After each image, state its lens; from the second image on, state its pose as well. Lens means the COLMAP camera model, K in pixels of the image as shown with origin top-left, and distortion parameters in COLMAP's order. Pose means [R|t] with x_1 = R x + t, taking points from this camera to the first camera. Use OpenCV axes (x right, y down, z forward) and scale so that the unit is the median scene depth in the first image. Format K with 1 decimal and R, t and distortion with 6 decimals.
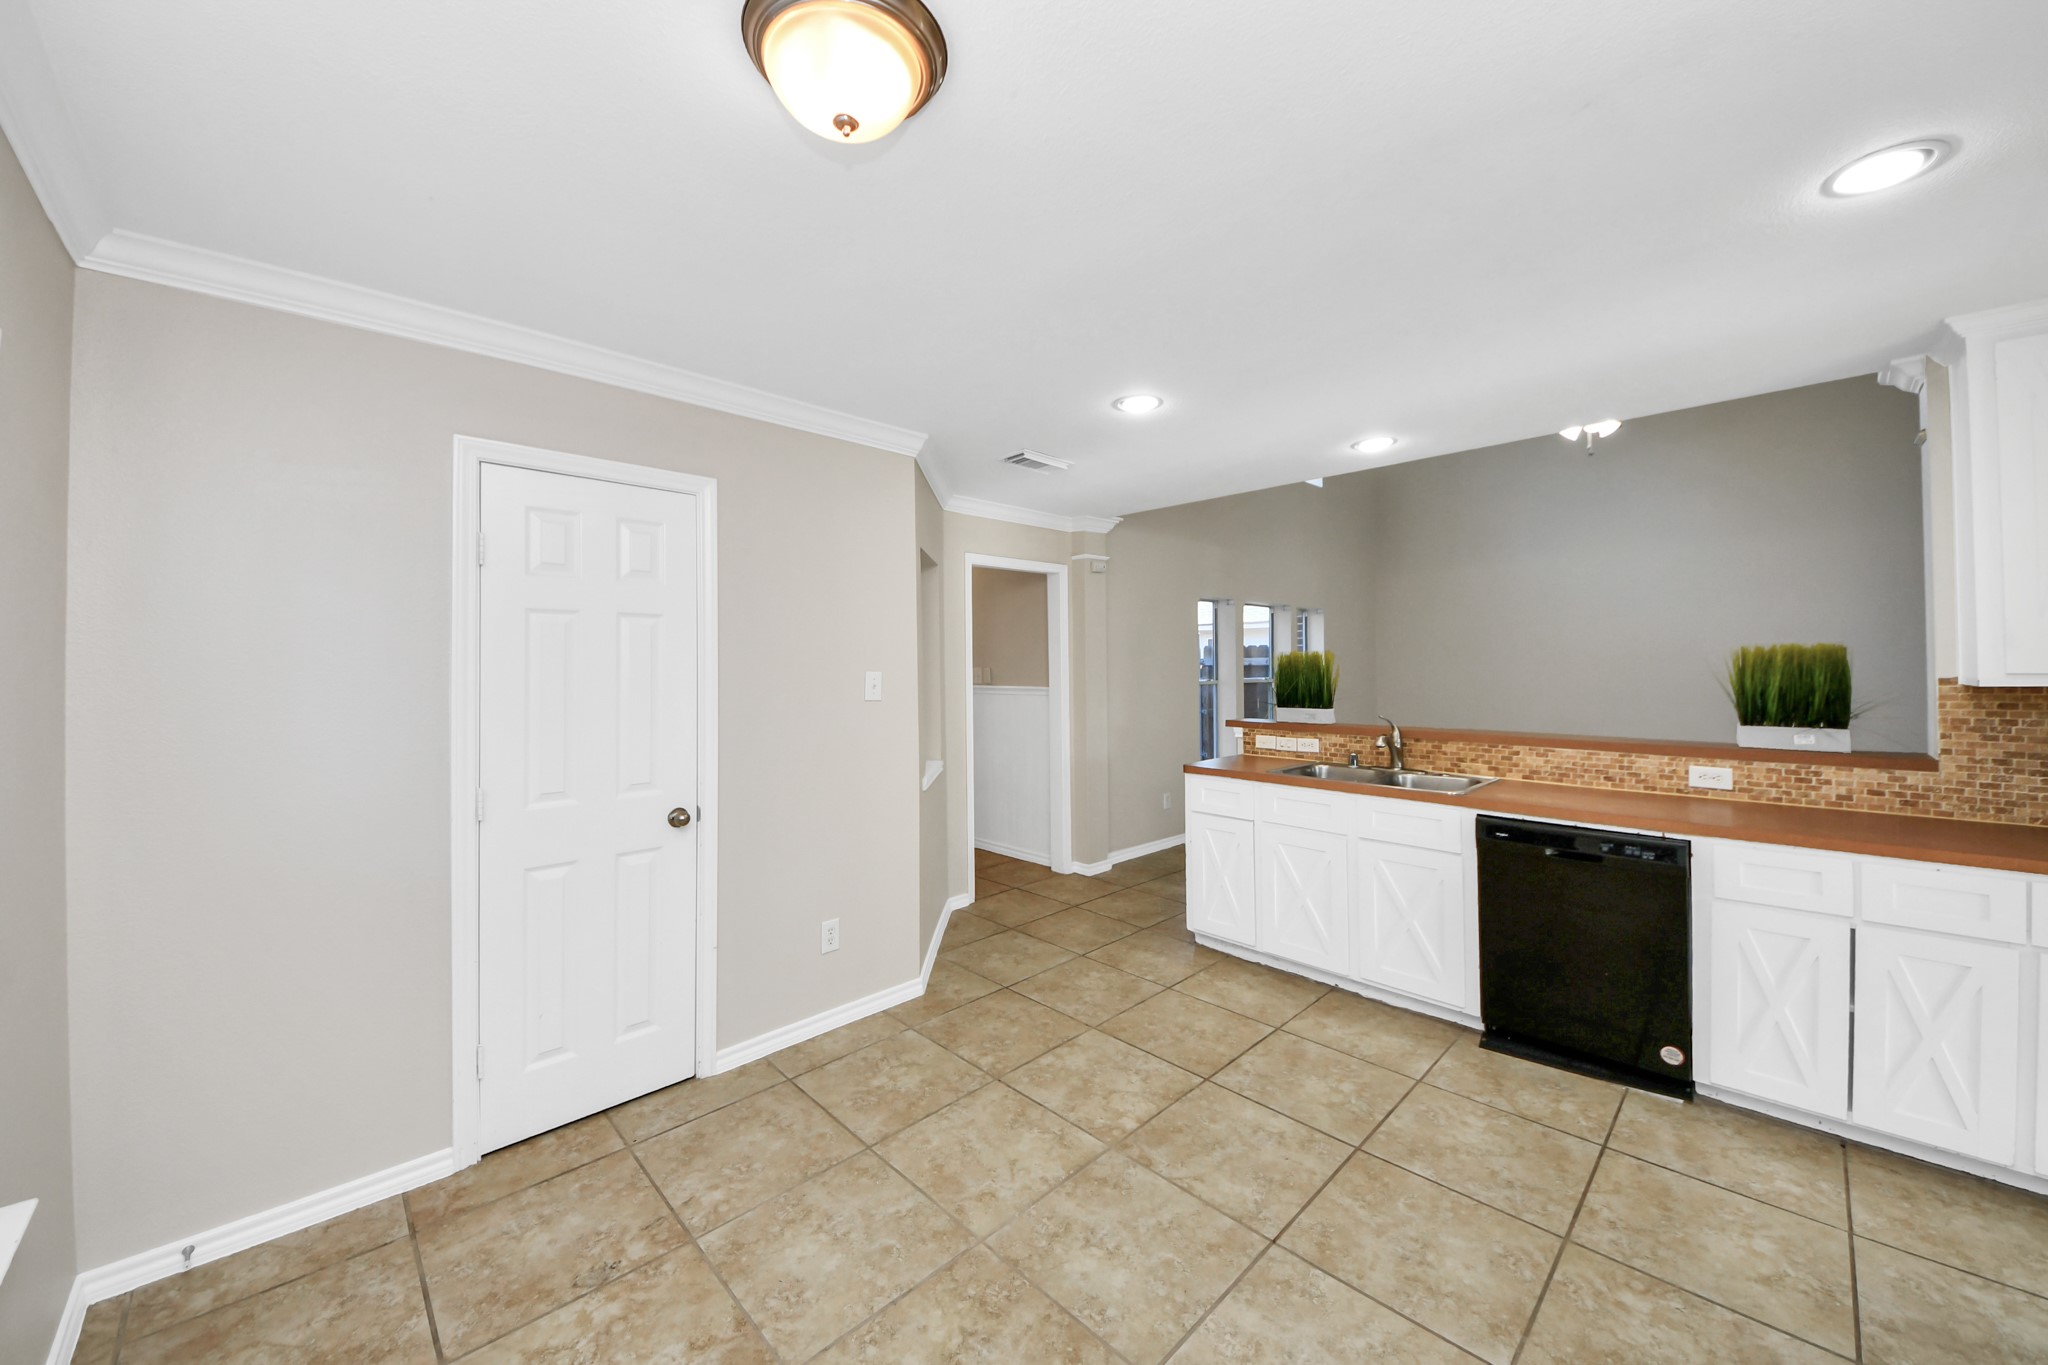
lens RADIAL K [[688.6, 0, 1031.0], [0, 688.6, 663.0], [0, 0, 1]] dist [0.008528, -0.009825]
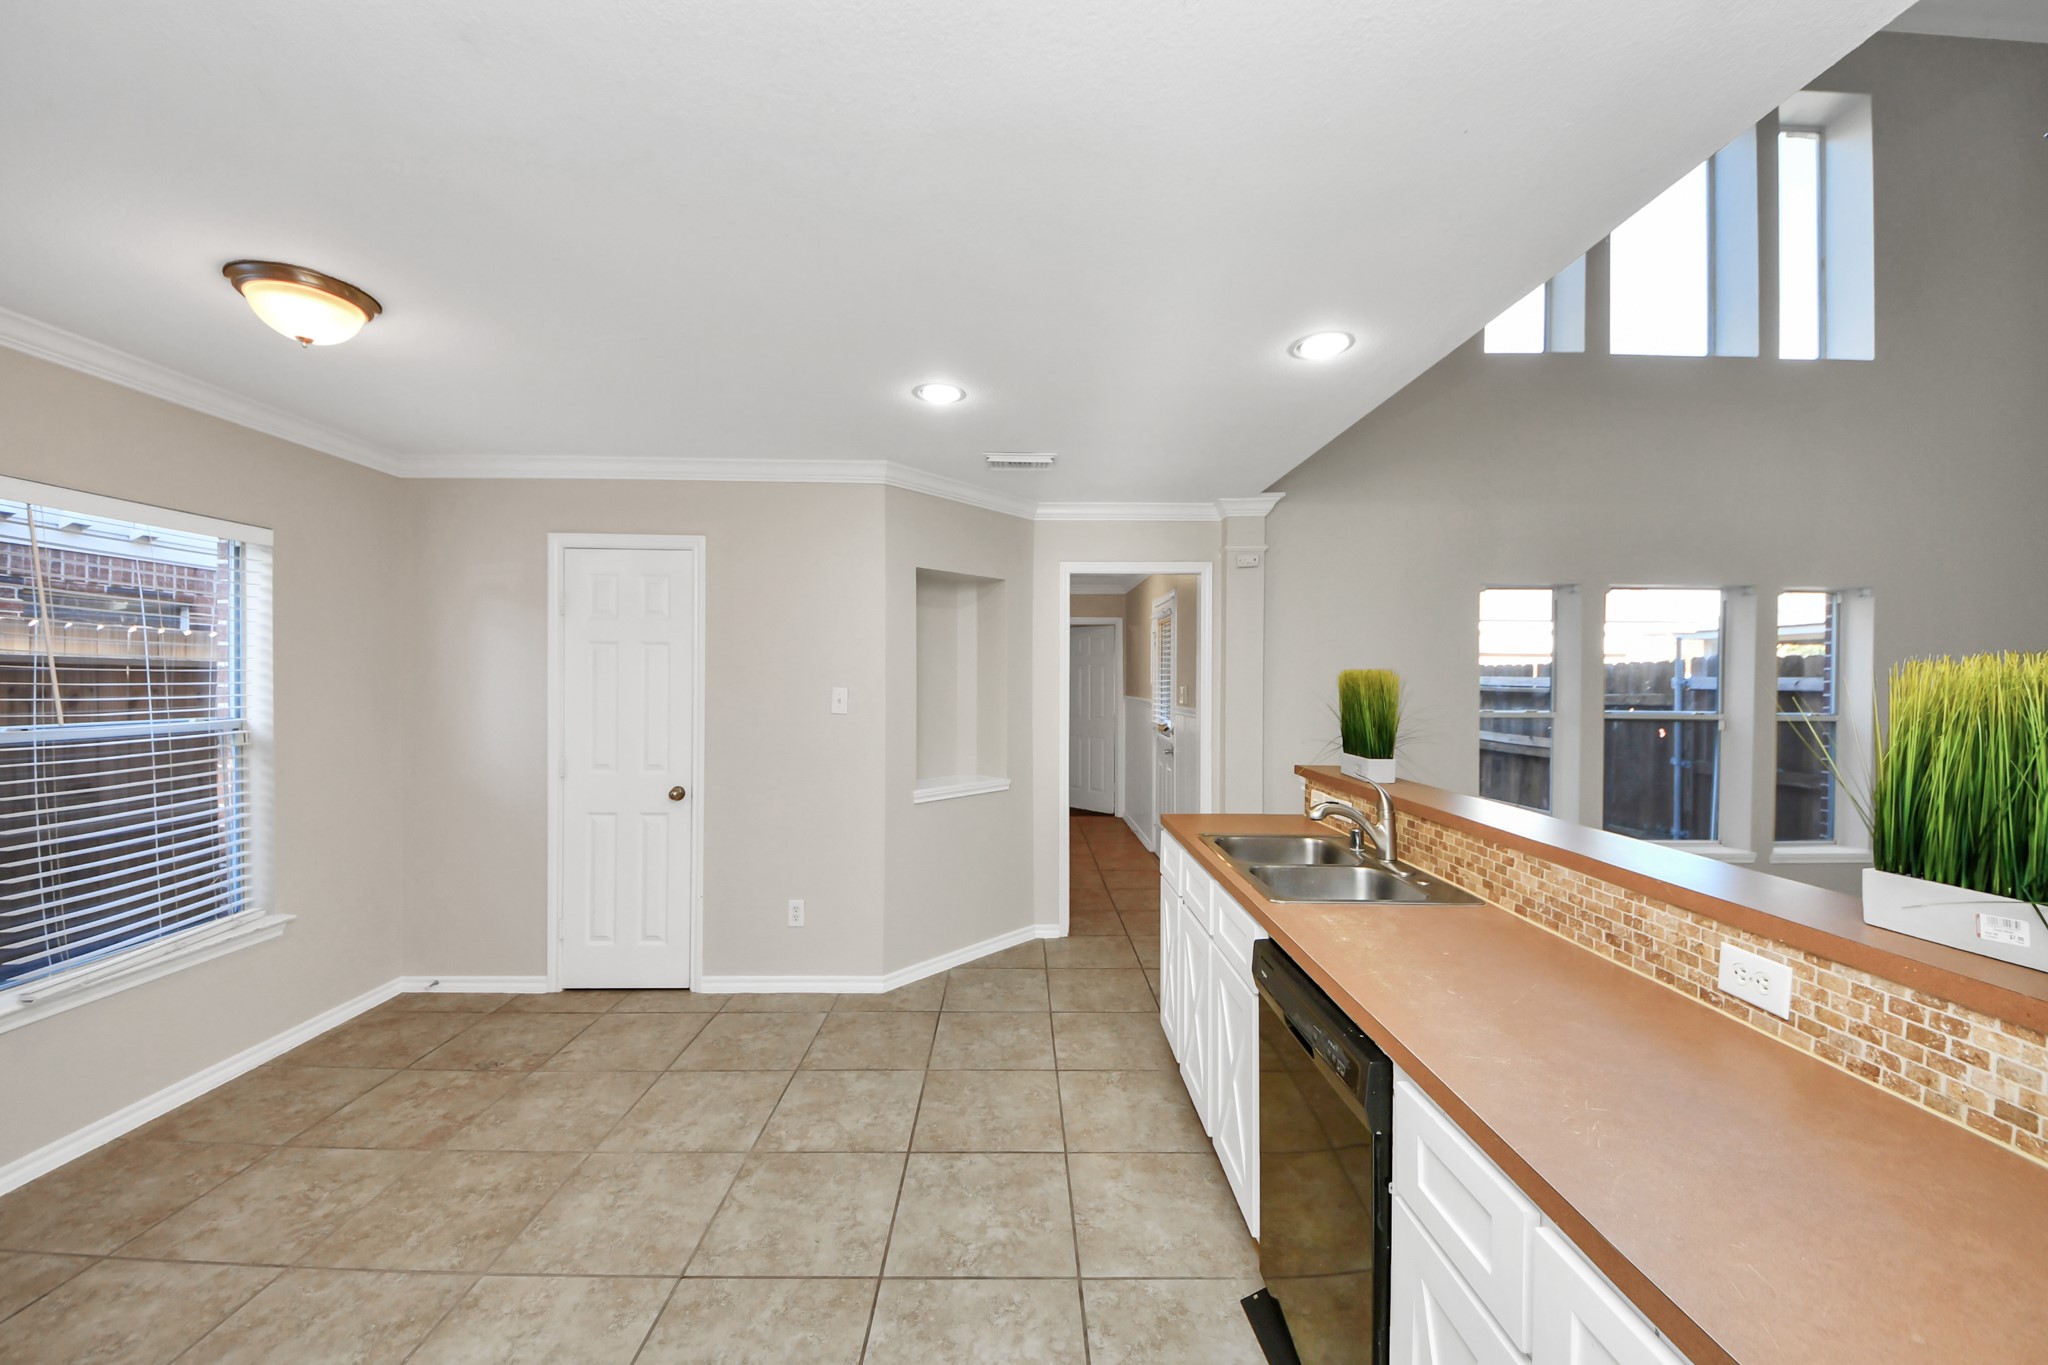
lens RADIAL K [[746.3, 0, 1021.9], [0, 746.3, 673.6], [0, 0, 1]] dist [-0.002030, -0.005468]
pose [[0.749791, 0.010691, -0.661588, 1.043933], [-0.012238, 0.999922, 0.002289, -0.020855], [0.661561, 0.006380, 0.749864, 0.388257]]
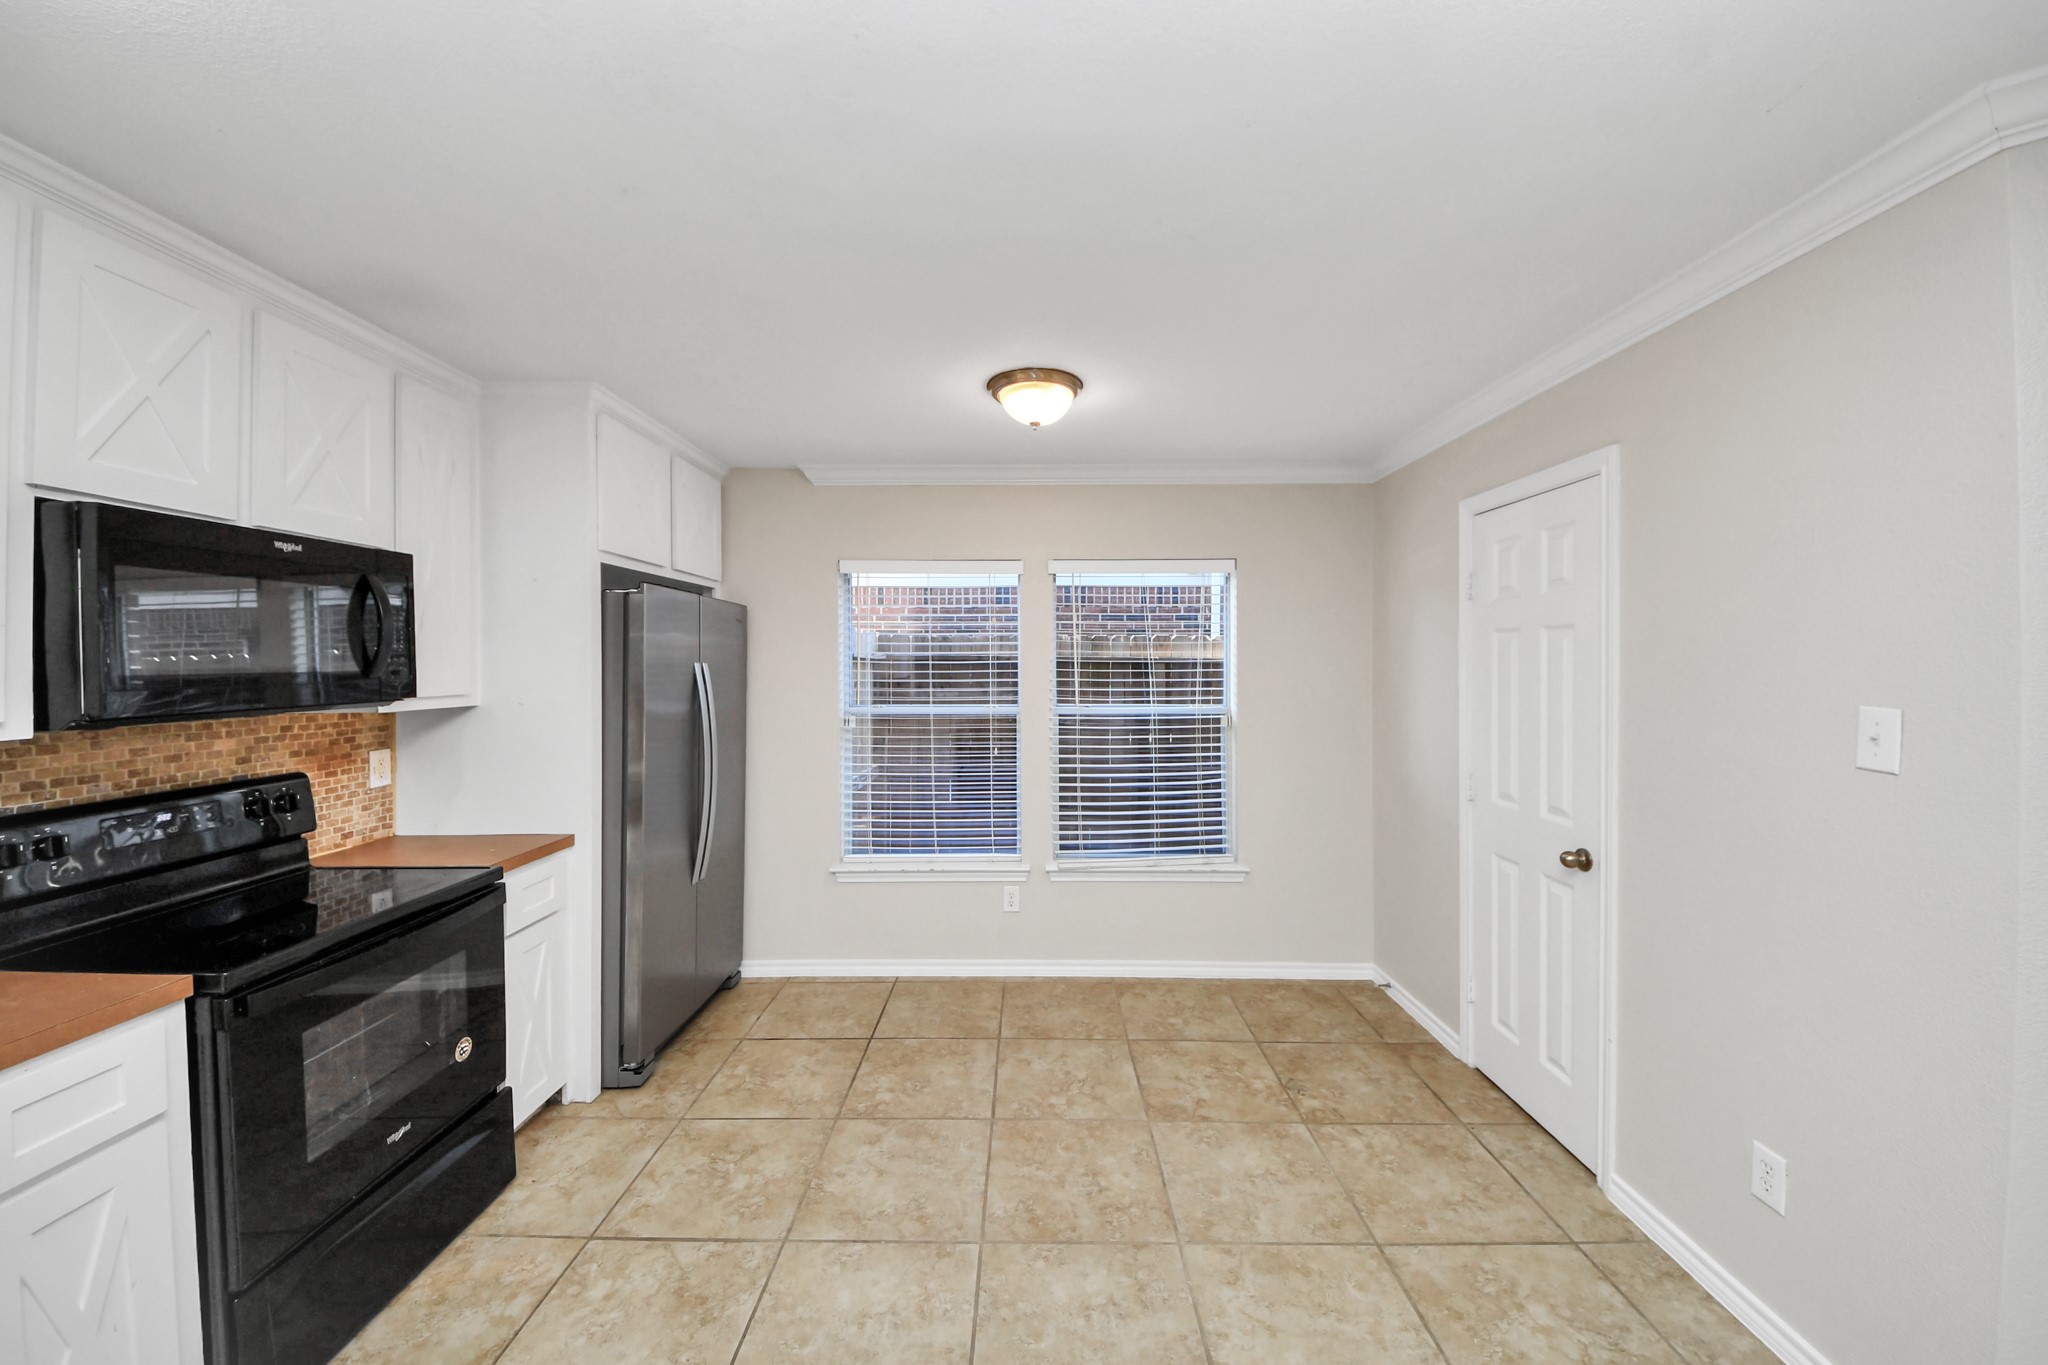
lens RADIAL K [[688.6, 0, 1031.0], [0, 688.6, 663.0], [0, 0, 1]] dist [0.008528, -0.009825]
pose [[-0.661084, 0.007108, -0.750278, 0.643940], [0.007710, 0.999967, 0.002680, -0.028902], [0.750272, -0.004013, -0.661117, 1.158738]]
